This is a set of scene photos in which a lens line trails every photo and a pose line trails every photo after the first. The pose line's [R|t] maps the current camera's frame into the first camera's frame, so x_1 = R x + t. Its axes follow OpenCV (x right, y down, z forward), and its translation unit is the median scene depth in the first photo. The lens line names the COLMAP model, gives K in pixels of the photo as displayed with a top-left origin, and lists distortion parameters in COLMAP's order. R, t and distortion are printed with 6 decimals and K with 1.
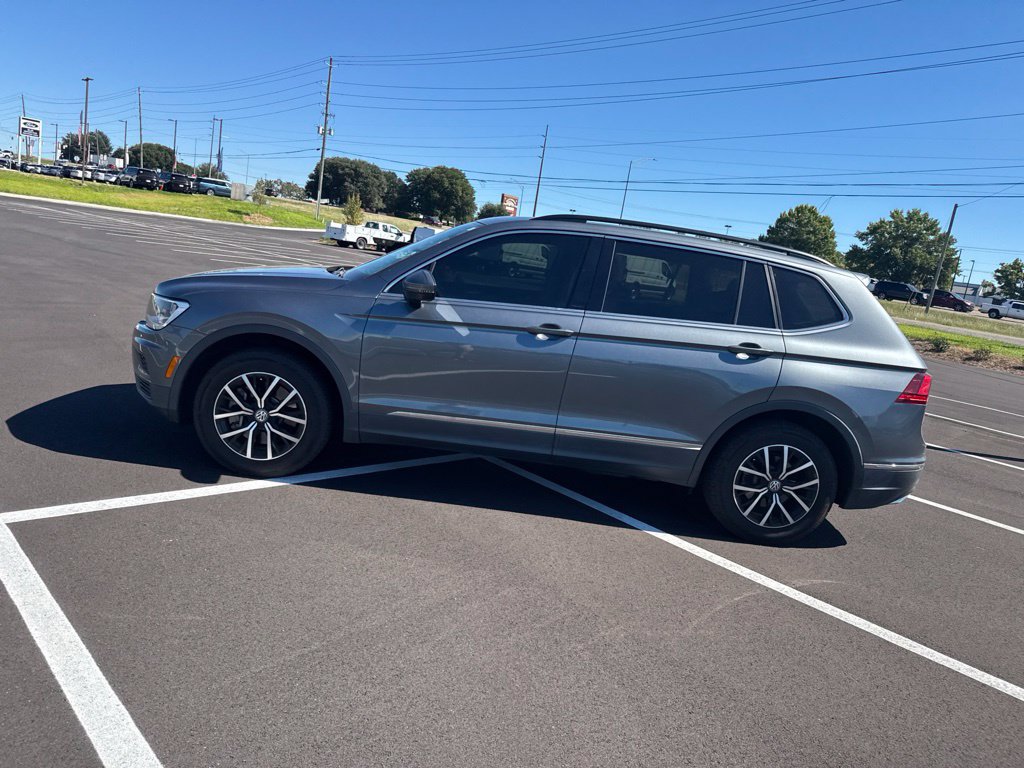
lens RADIAL K [[723.3, 0, 508.7], [0, 723.3, 373.5], [0, 0, 1]] dist [0.064287, -0.081823]
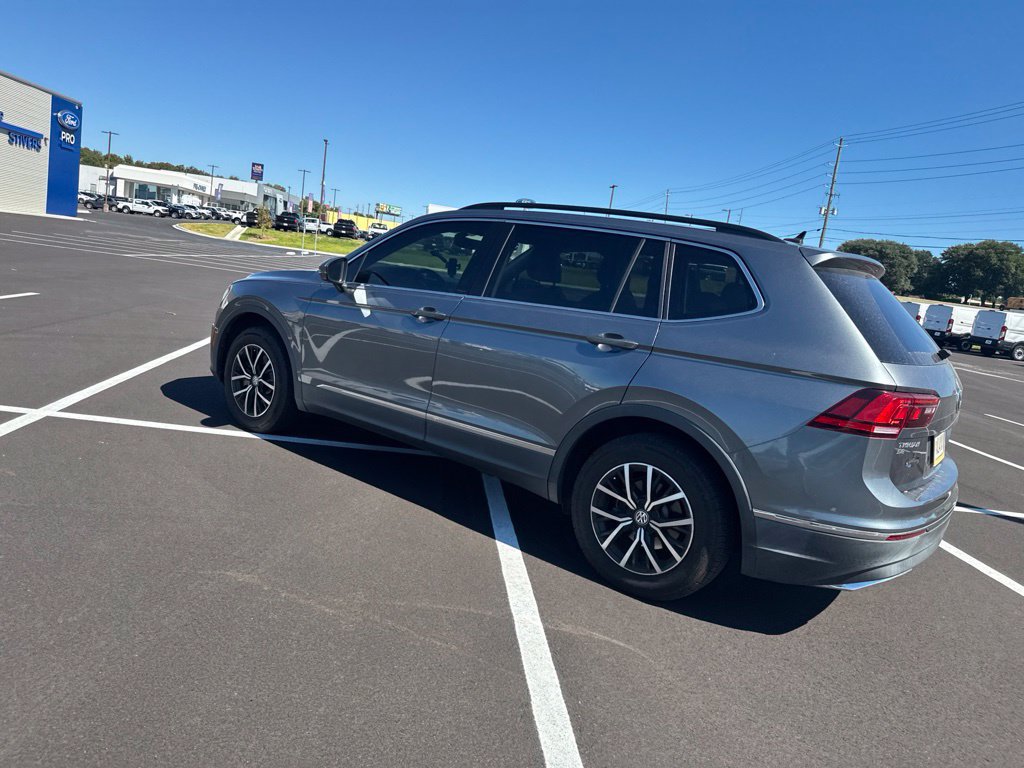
lens RADIAL K [[723.3, 0, 510.8], [0, 723.3, 356.6], [0, 0, 1]] dist [0.064287, -0.081823]
pose [[0.776498, 0.040254, -0.628833, 0.736702], [-0.126862, 0.987510, -0.093439, 0.074477], [0.617217, 0.152330, 0.771906, 0.292547]]
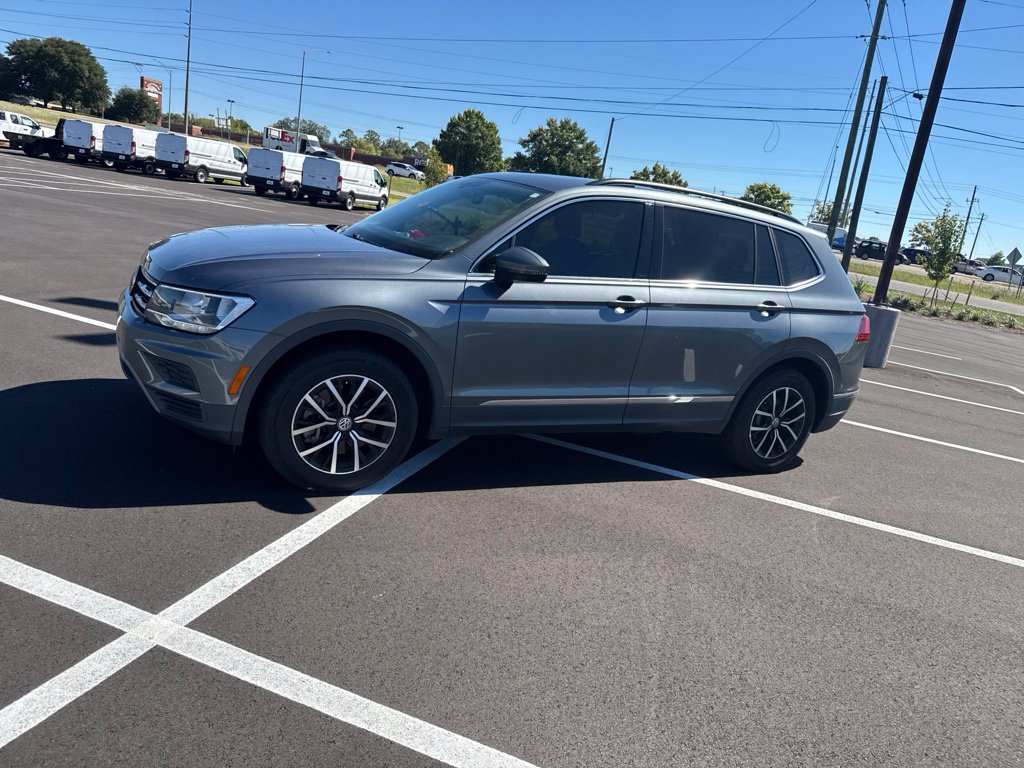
lens RADIAL K [[723.3, 0, 507.4], [0, 723.3, 384.3], [0, 0, 1]] dist [0.064287, -0.081823]
pose [[0.905755, -0.109813, 0.409326, -0.487286], [0.049906, 0.986764, 0.154296, -0.105305], [-0.420852, -0.119326, 0.899247, 0.147467]]
